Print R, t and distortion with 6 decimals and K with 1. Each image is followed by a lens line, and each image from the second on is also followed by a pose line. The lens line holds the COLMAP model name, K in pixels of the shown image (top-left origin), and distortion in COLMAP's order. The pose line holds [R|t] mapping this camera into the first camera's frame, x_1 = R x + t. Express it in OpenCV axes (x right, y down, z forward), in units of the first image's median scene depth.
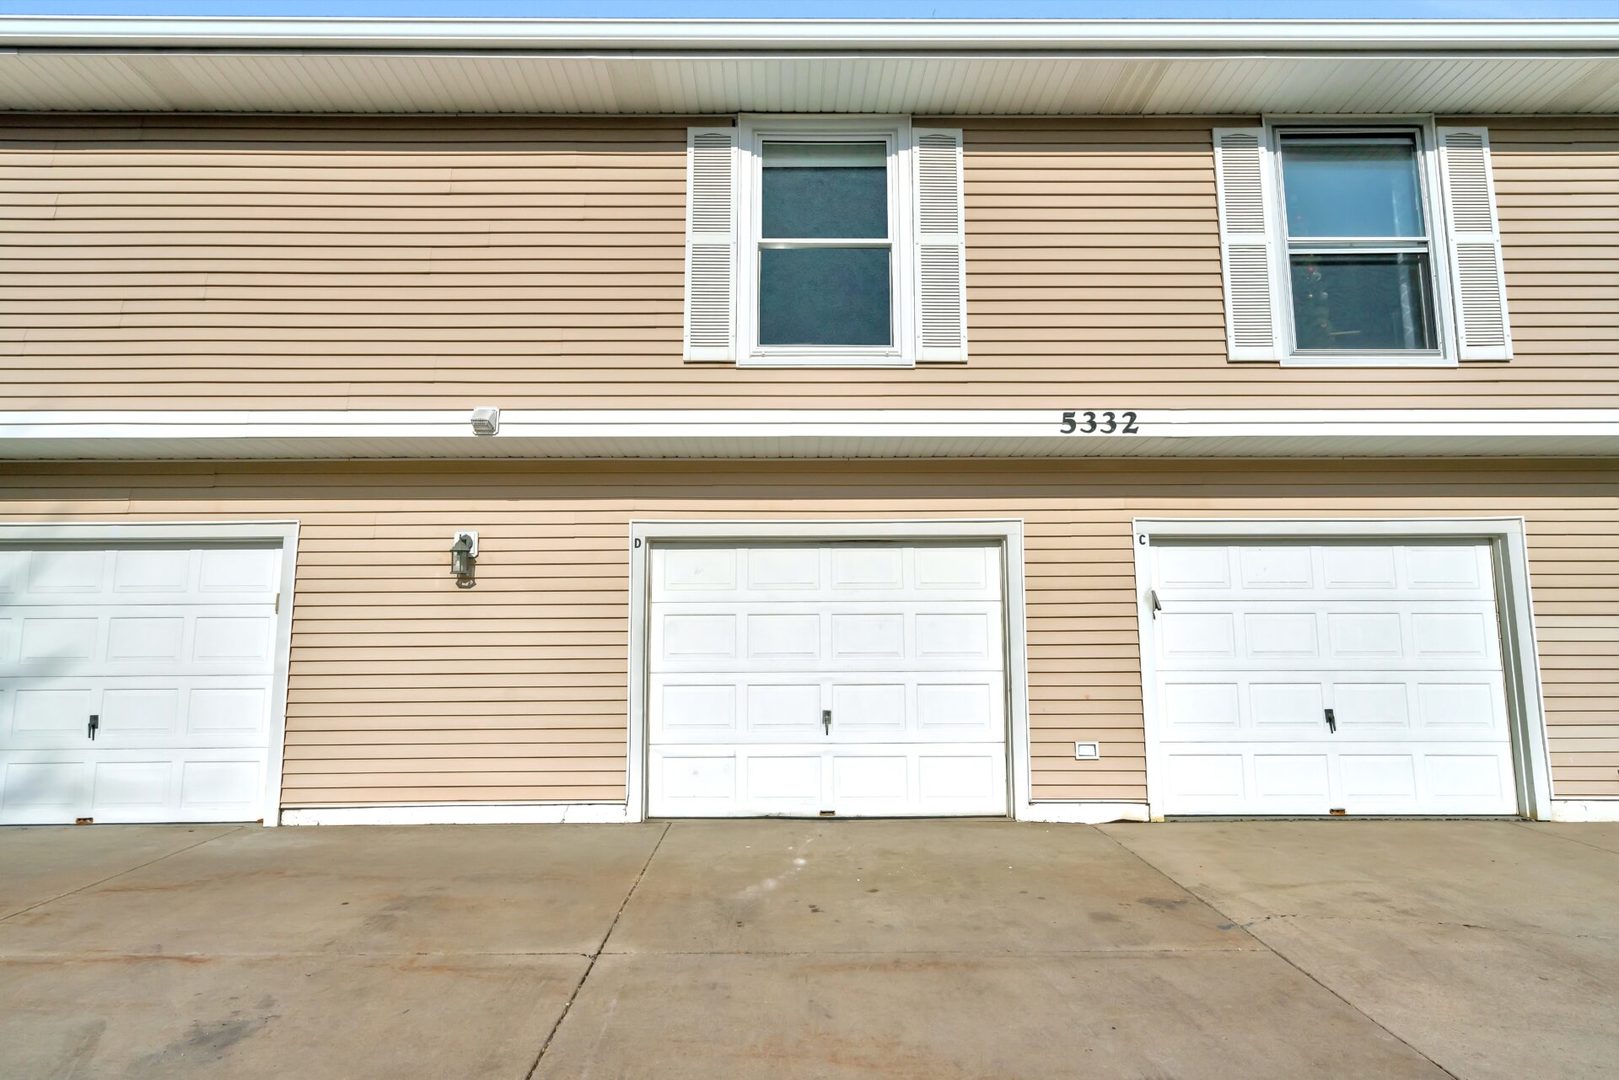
lens RADIAL K [[871.6, 0, 812.0], [0, 871.6, 539.7], [0, 0, 1]] dist [0.010001, 0.000797]
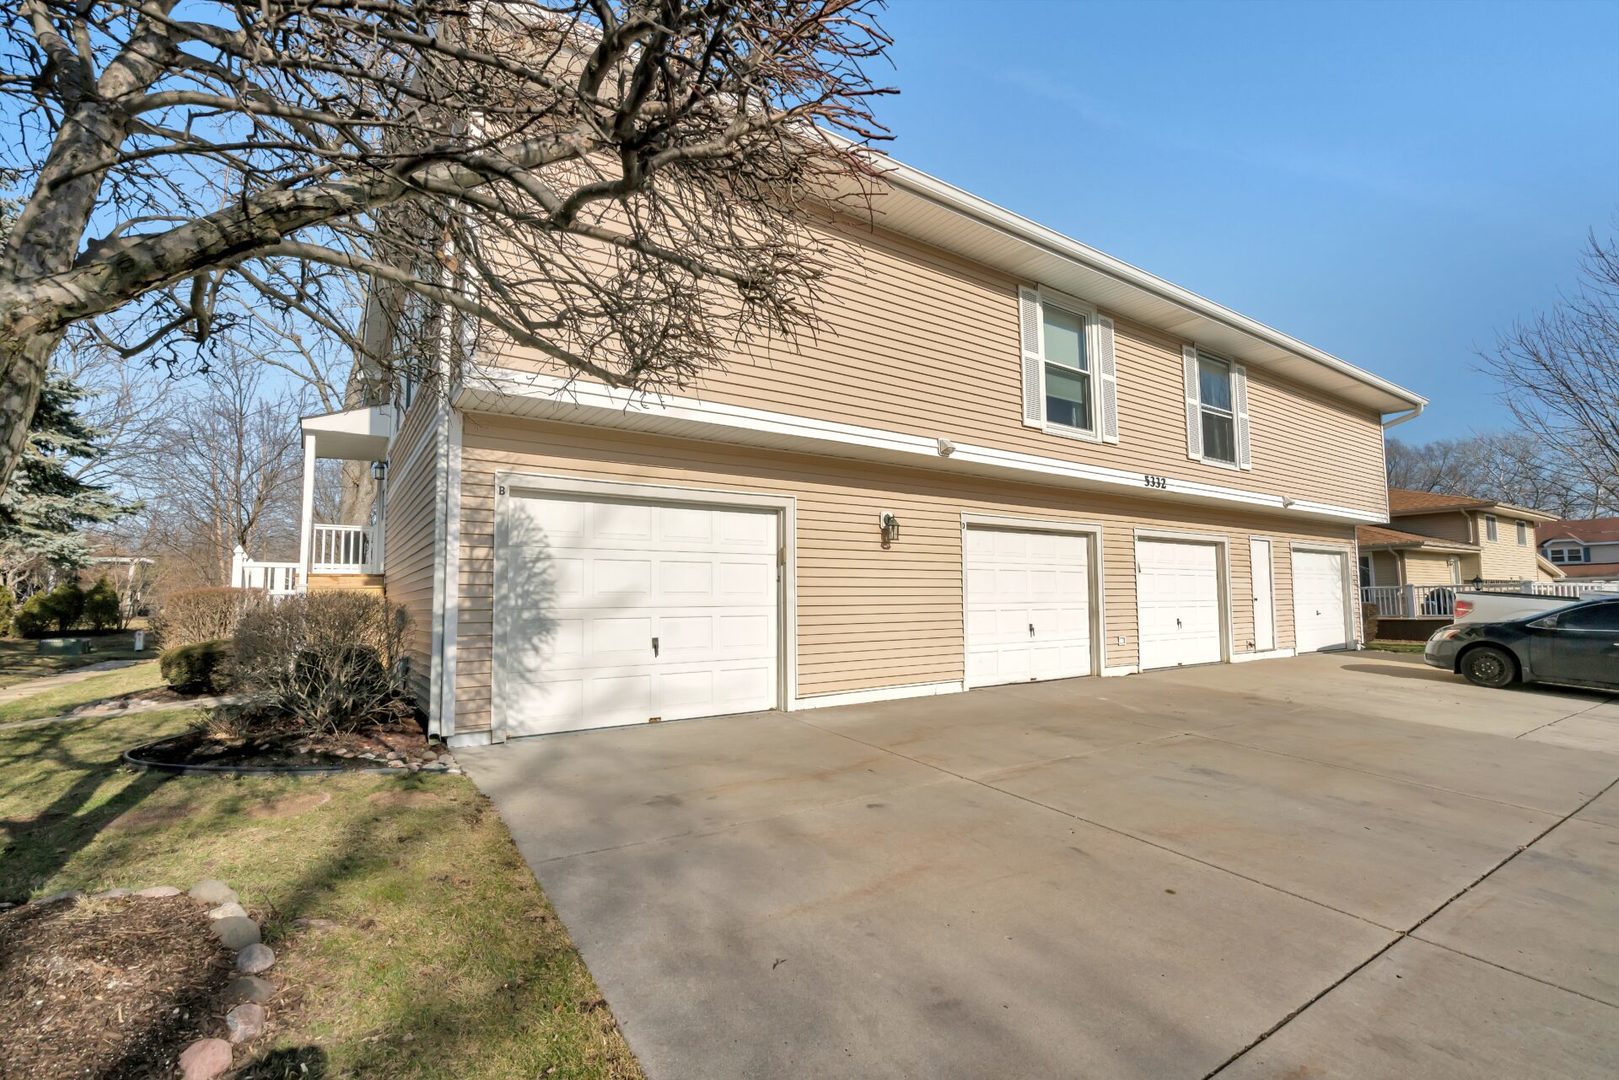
lens RADIAL K [[768.3, 0, 807.8], [0, 768.3, 538.8], [0, 0, 1]] dist [-0.000480, 0.000117]
pose [[0.812267, 0.045512, 0.581507, -1.294859], [-0.079643, 0.996268, 0.033275, 0.003701], [-0.577822, -0.073341, 0.812861, -0.012893]]
